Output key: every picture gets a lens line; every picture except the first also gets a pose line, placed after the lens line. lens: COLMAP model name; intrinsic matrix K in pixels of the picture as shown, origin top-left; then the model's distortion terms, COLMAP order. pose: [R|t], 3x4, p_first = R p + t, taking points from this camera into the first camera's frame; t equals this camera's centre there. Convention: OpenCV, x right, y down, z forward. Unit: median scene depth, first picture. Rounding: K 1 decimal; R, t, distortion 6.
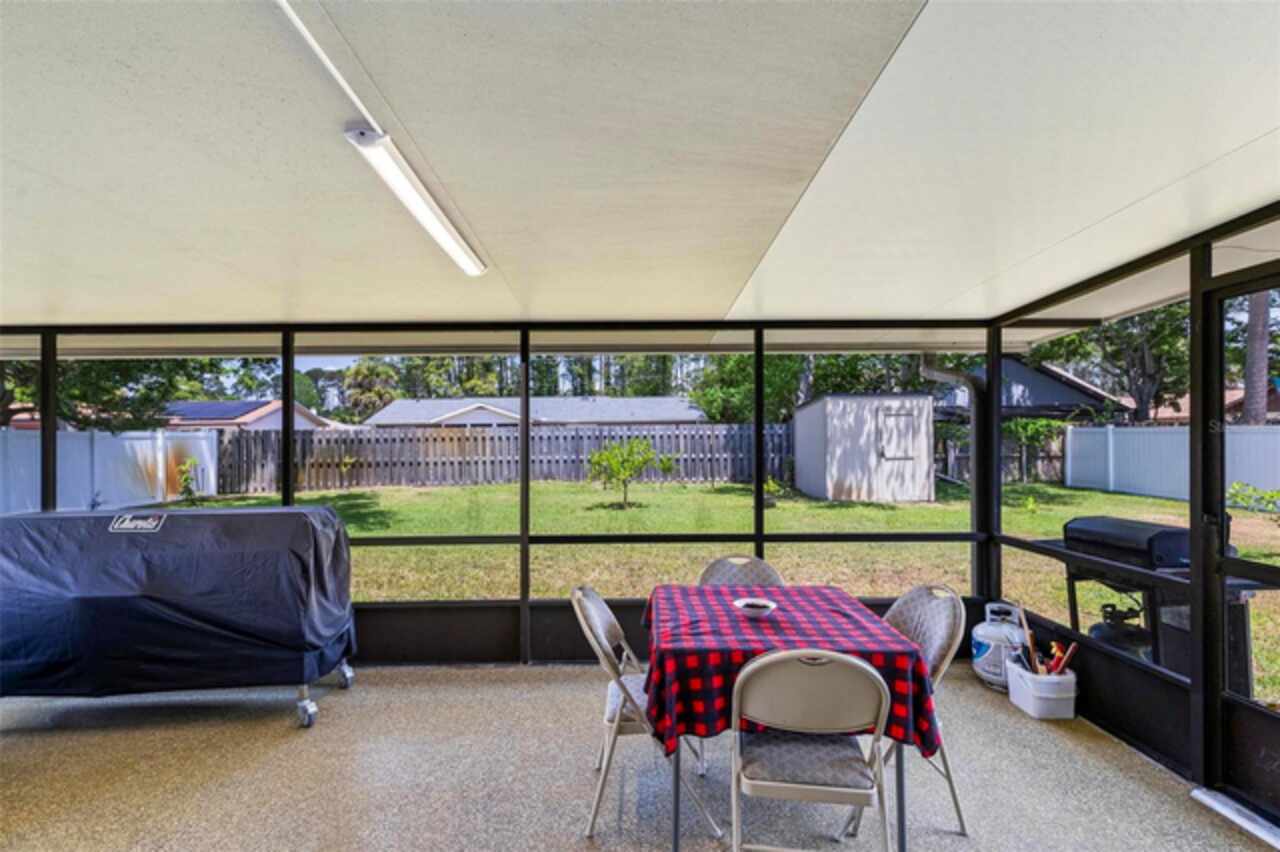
lens RADIAL K [[574.7, 0, 639.9], [0, 574.7, 430.4], [0, 0, 1]] dist [0.008176, -0.002221]
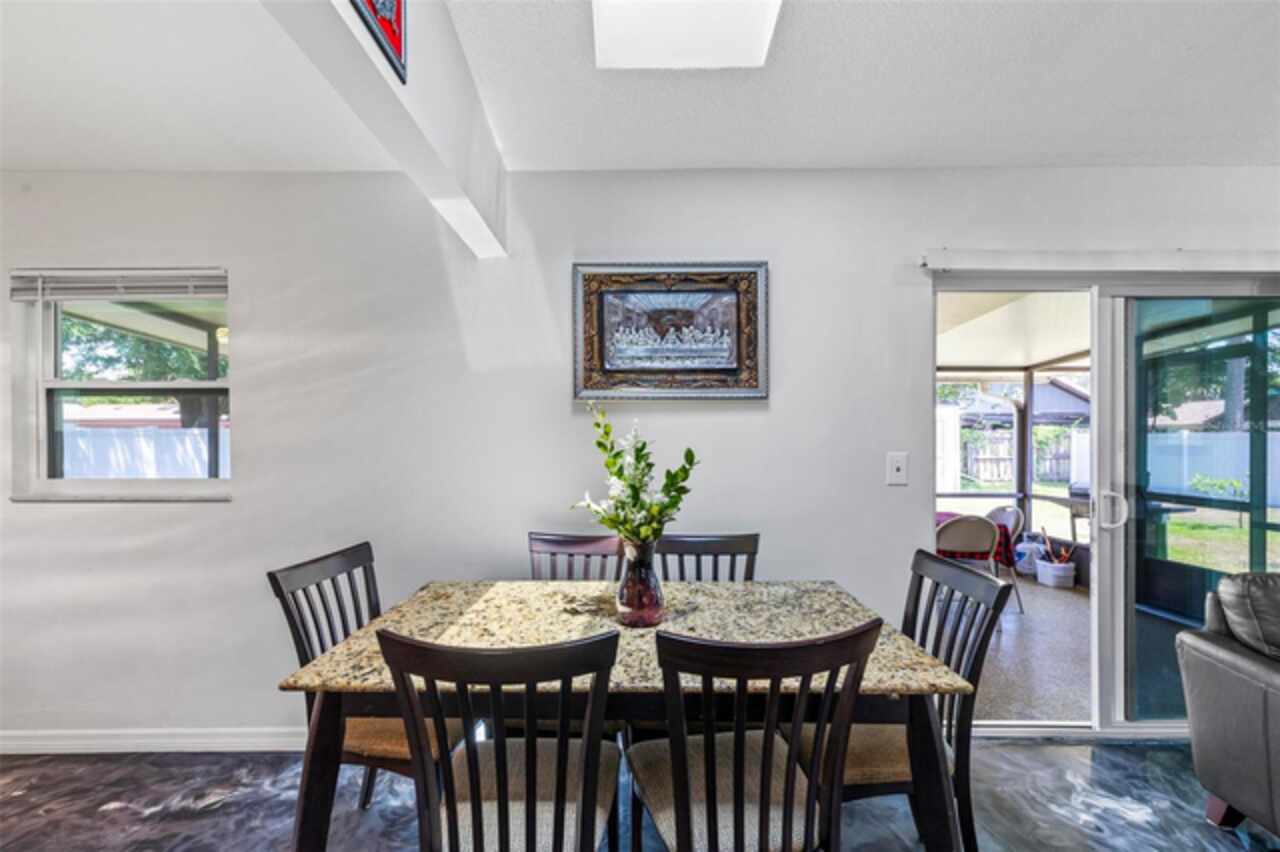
lens RADIAL K [[574.7, 0, 633.4], [0, 574.7, 436.7], [0, 0, 1]] dist [0.008176, -0.002221]
pose [[0.999890, 0.006734, -0.013193, -0.566345], [-0.006680, 0.999969, 0.004121, 0.012343], [0.013220, -0.004032, 0.999904, -0.769804]]
